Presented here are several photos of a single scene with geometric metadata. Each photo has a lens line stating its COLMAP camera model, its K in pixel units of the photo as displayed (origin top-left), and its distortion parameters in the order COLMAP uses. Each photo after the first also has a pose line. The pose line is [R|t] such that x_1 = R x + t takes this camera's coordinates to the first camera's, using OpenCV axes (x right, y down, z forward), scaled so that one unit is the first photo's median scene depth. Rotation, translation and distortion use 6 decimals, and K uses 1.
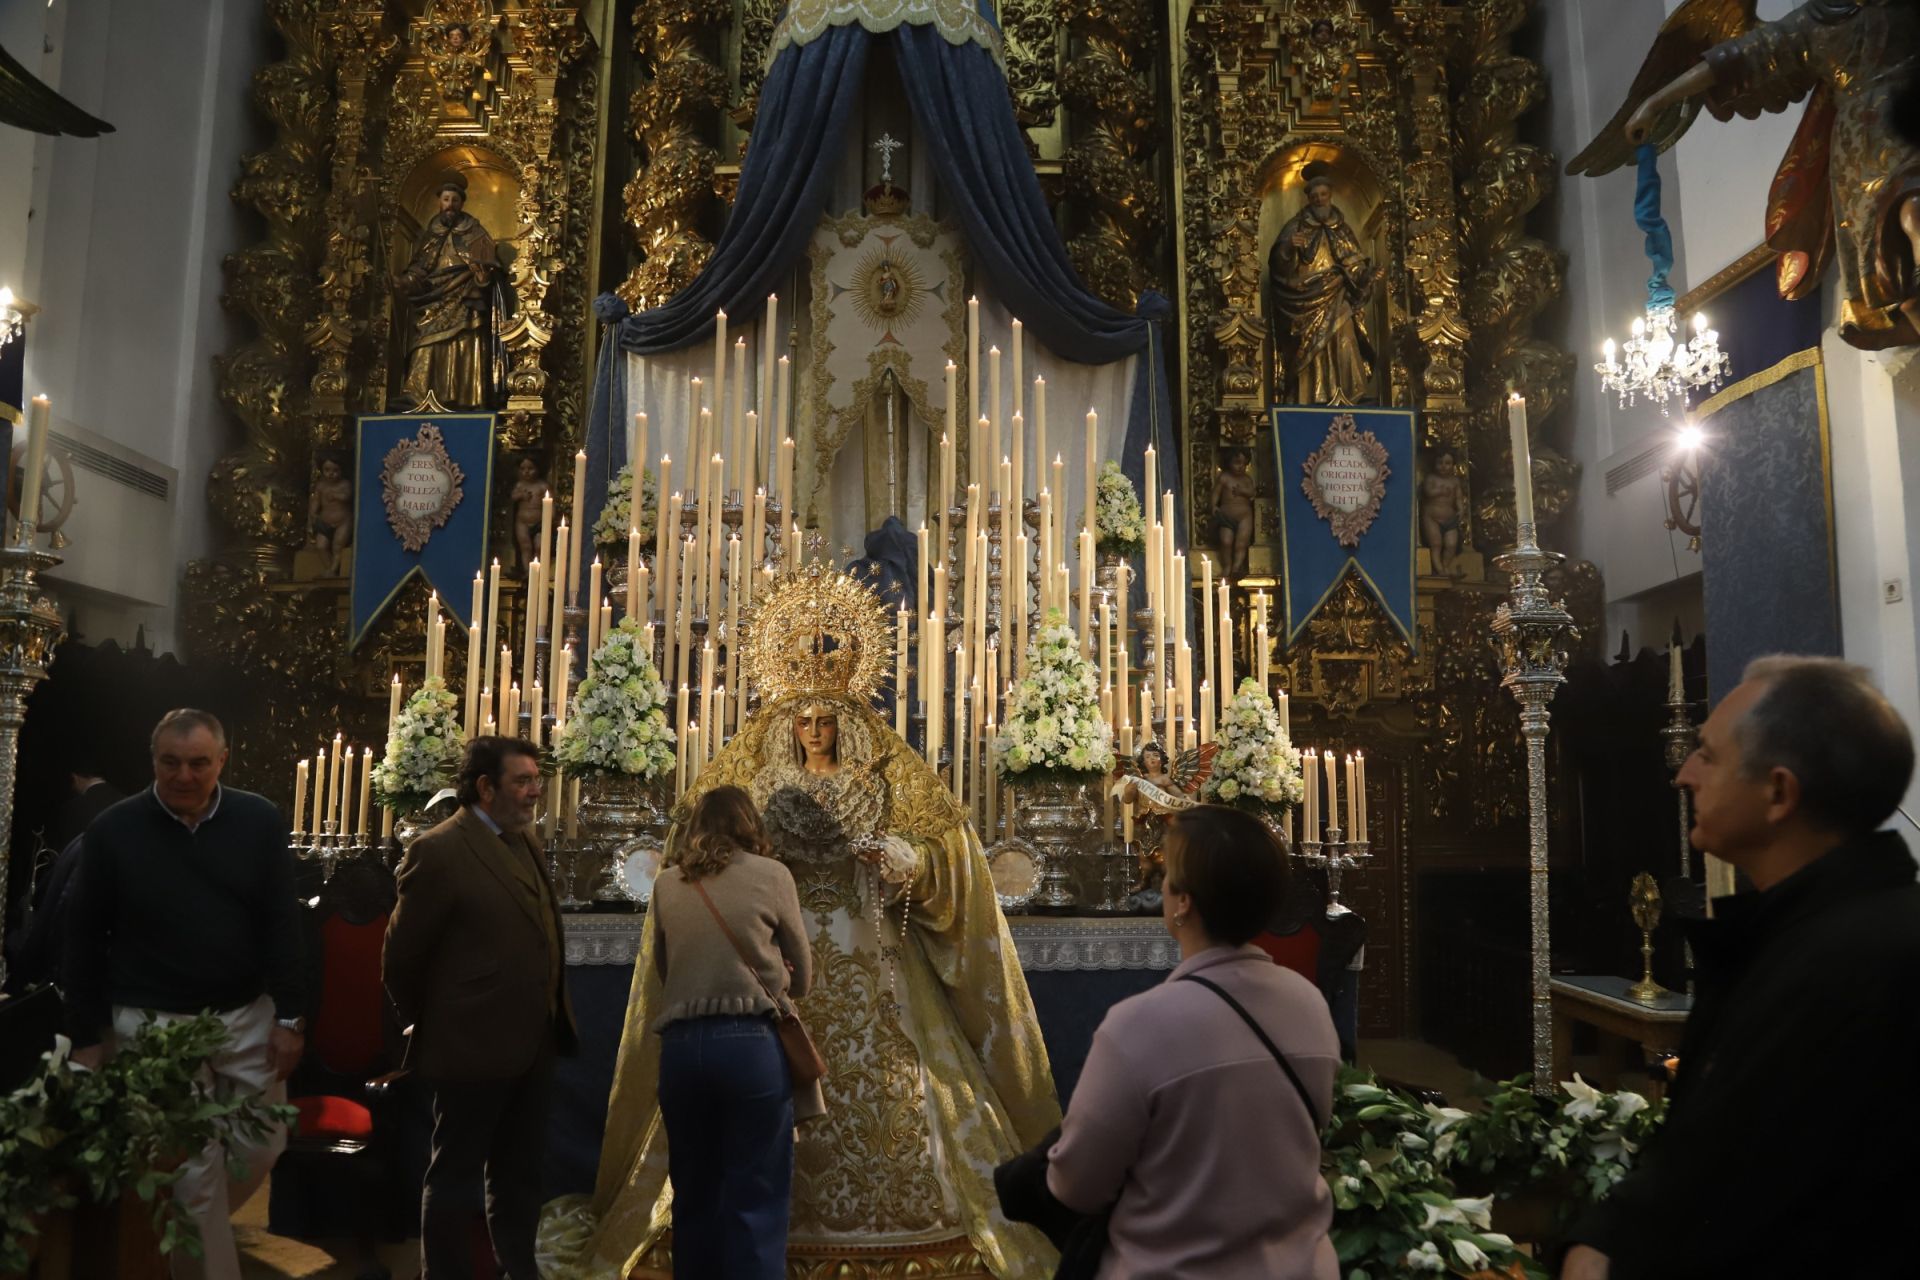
lens RADIAL K [[1343.1, 0, 961.2], [0, 1343.1, 662.2], [0, 0, 1]] dist [-0.123577, 0.080537]
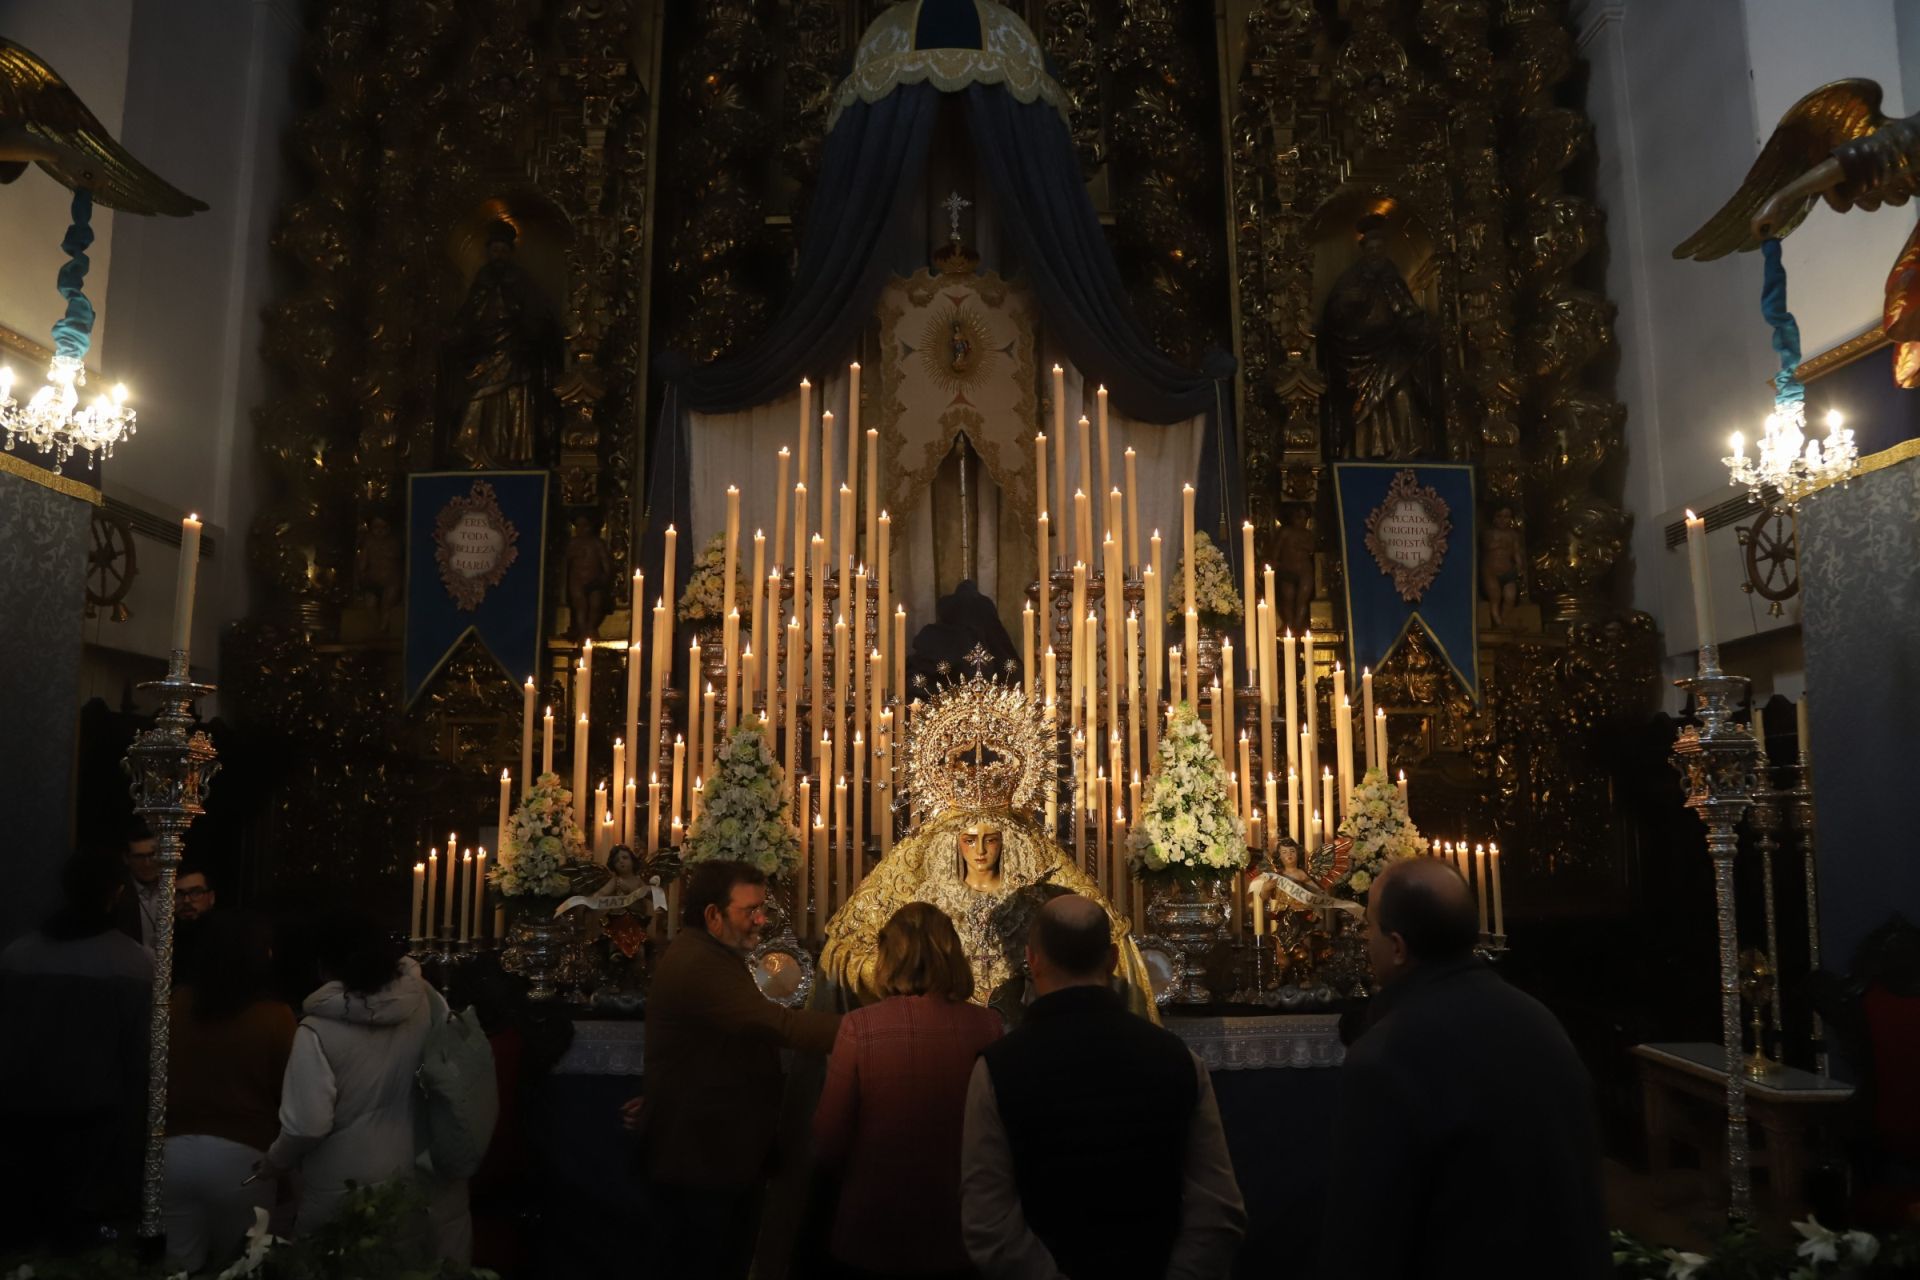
lens RADIAL K [[1344.6, 0, 966.5], [0, 1344.6, 651.3], [0, 0, 1]] dist [-0.121868, 0.081399]
pose [[0.999708, -0.007198, 0.023058, -0.115921], [0.007523, 0.999873, -0.014050, -0.065270], [-0.022954, 0.014220, 0.999635, 0.010952]]
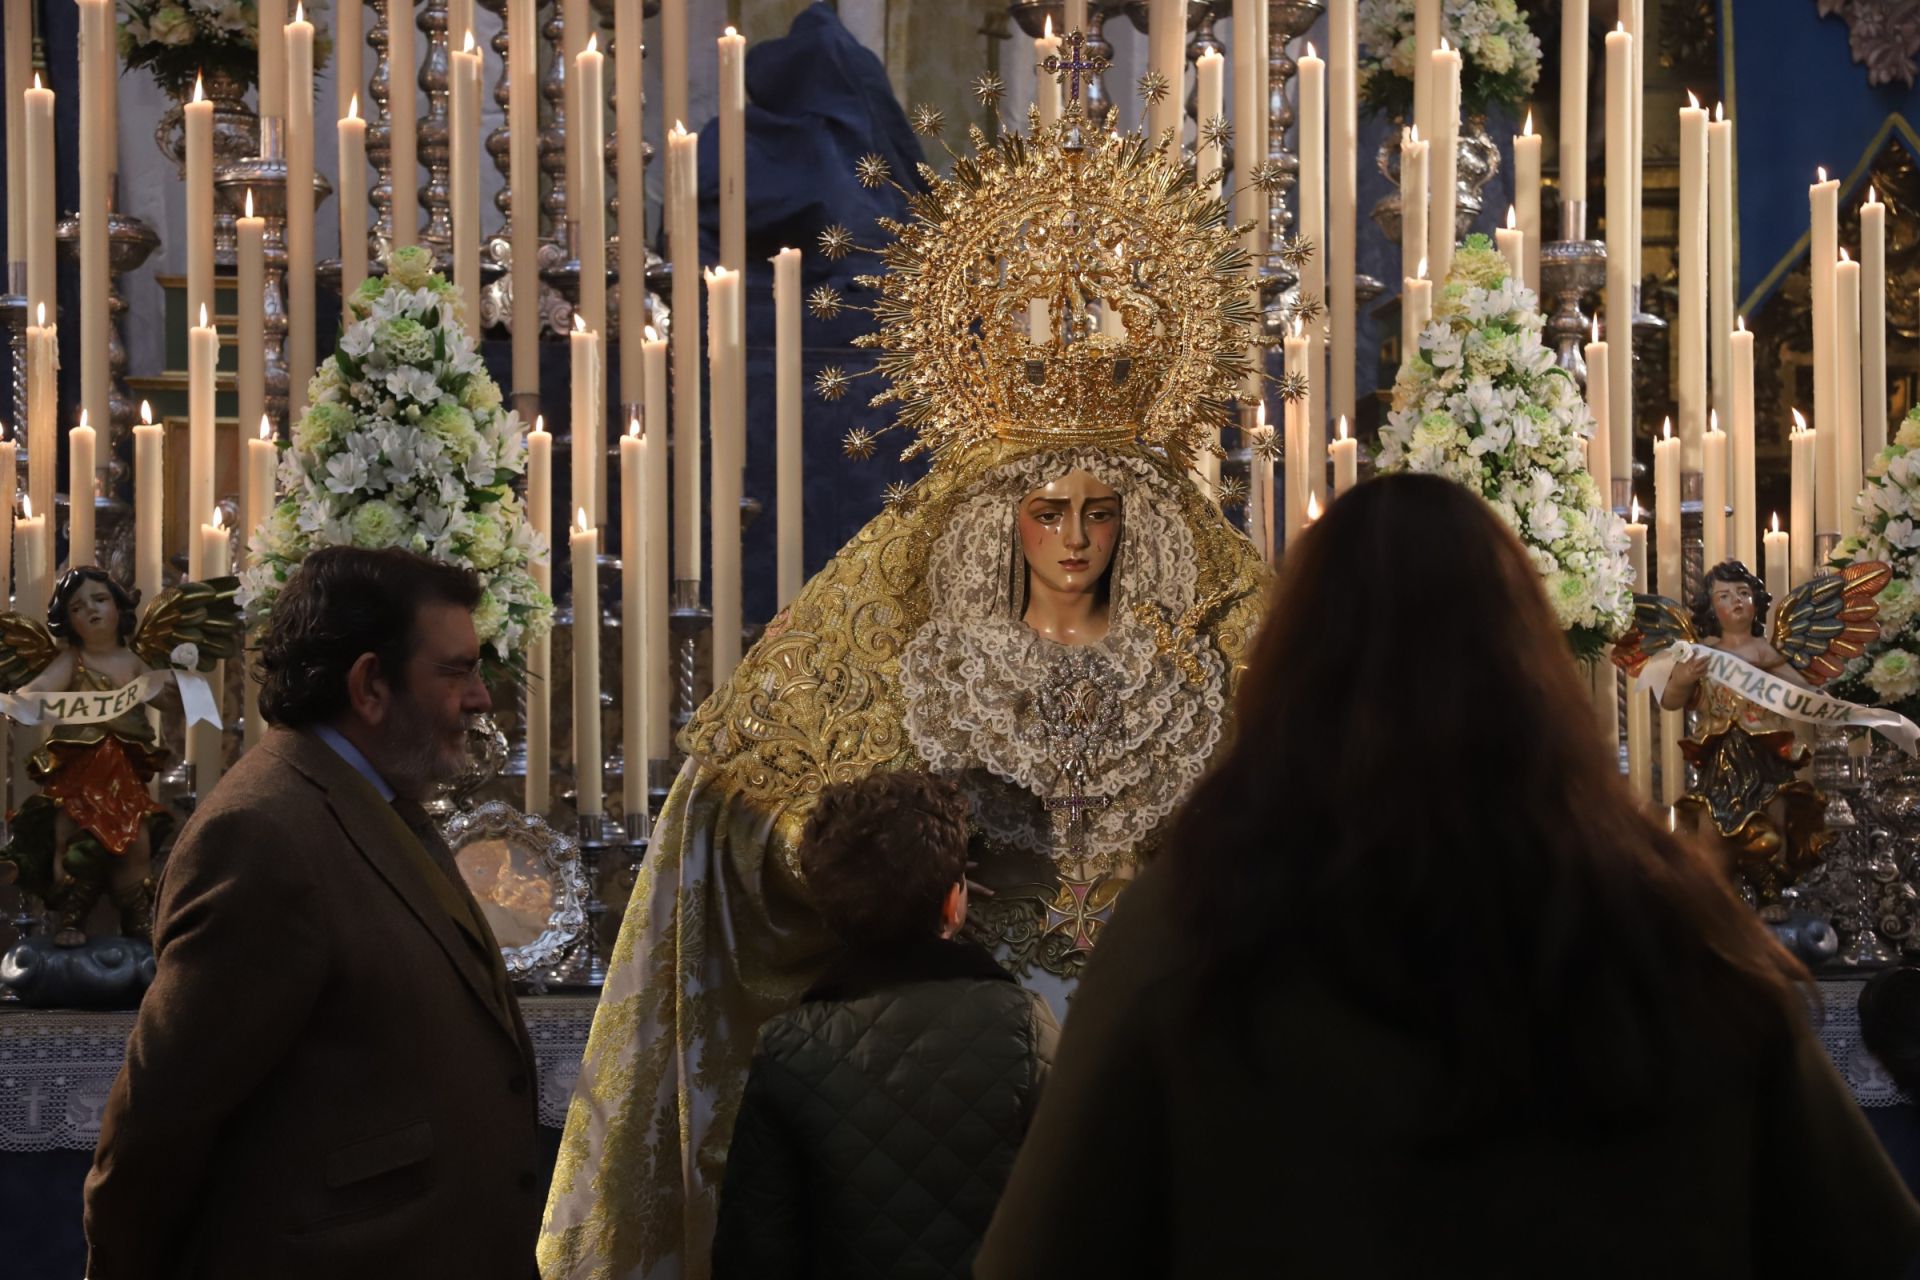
lens RADIAL K [[3288.4, 0, 961.3], [0, 3288.4, 650.7], [0, 0, 1]] dist [0.255539, 0.135225]
pose [[0.989795, -0.006492, 0.142349, -0.234359], [-0.005015, 0.996756, 0.080330, 0.005451], [-0.142409, -0.080224, 0.986551, 0.014068]]
